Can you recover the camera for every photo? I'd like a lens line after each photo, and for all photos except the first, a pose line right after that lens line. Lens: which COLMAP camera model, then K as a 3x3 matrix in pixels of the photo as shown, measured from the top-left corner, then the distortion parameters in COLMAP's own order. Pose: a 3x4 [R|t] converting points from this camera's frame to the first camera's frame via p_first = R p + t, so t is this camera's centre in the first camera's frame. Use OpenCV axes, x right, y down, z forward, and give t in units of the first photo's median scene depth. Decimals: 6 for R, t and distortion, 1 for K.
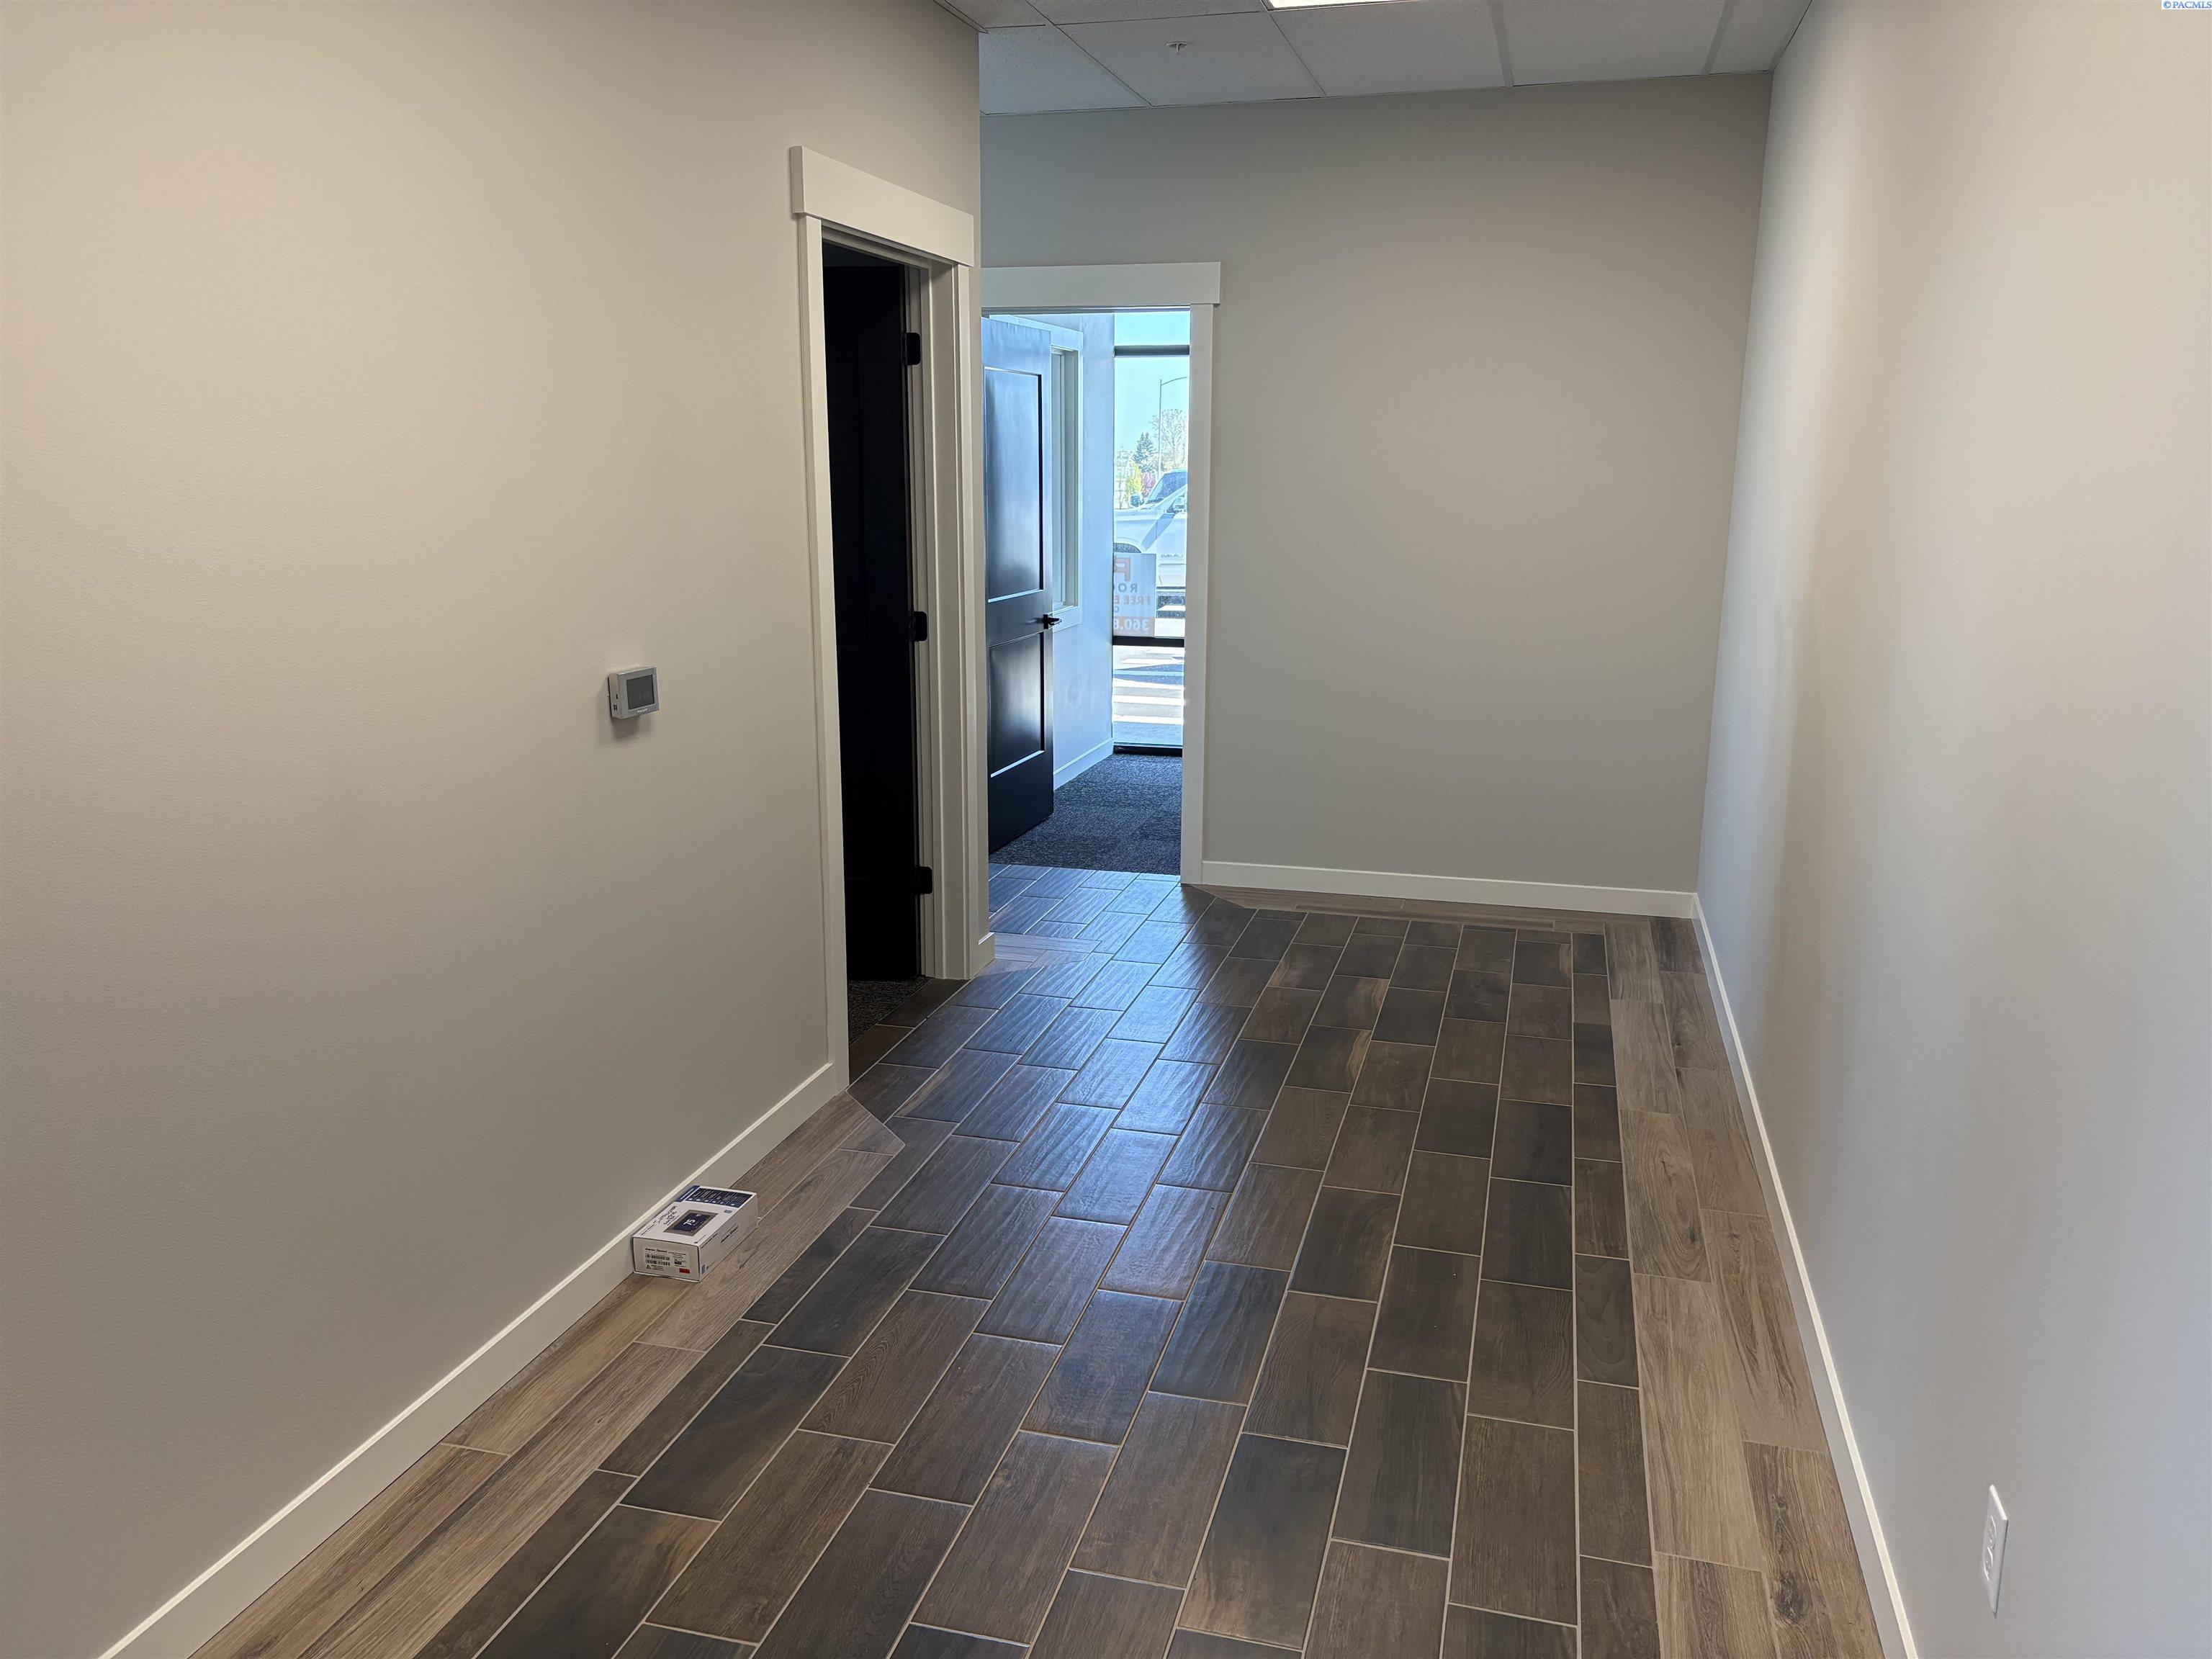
lens RADIAL K [[1675.9, 0, 1106.3], [0, 1675.9, 829.6], [0, 0, 1]] dist [0.022071, -0.001627]
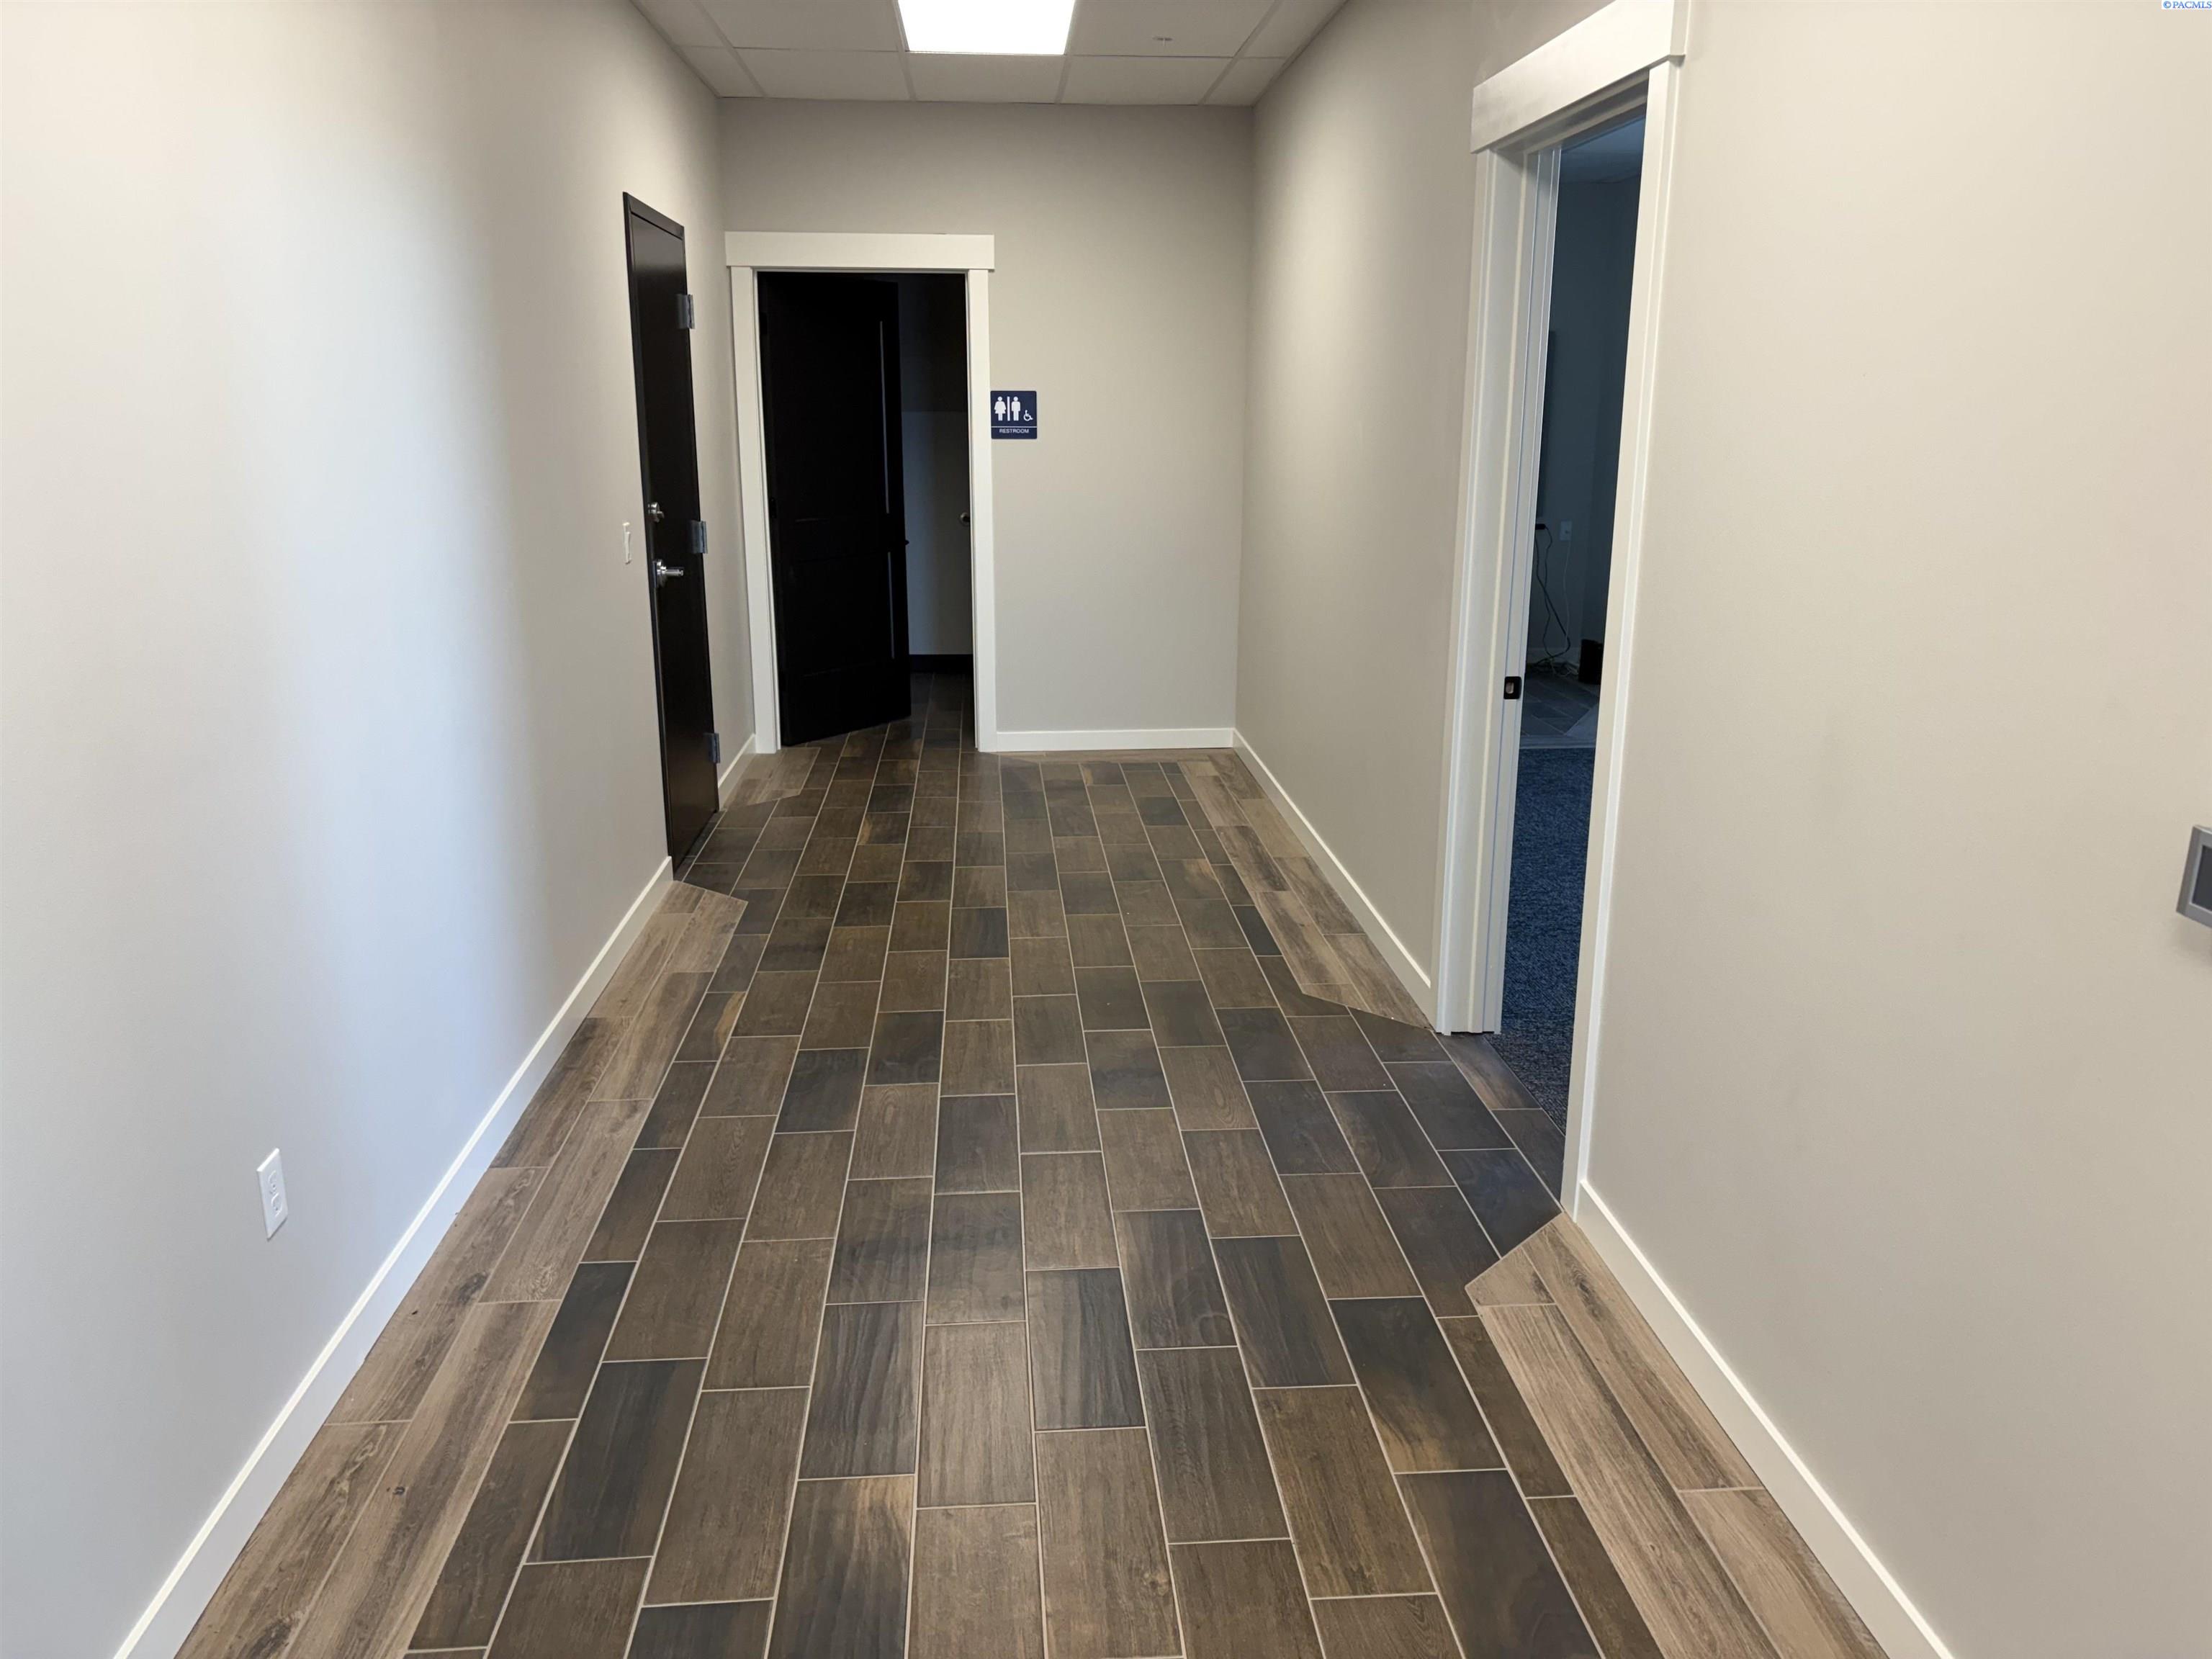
lens RADIAL K [[1675.9, 0, 1107.2], [0, 1675.9, 828.0], [0, 0, 1]] dist [0.022071, -0.001627]
pose [[-0.943474, 0.078736, -0.321959, 0.219568], [-0.077677, 0.891797, 0.445718, -0.357101], [0.322216, 0.445532, -0.835271, 1.600295]]
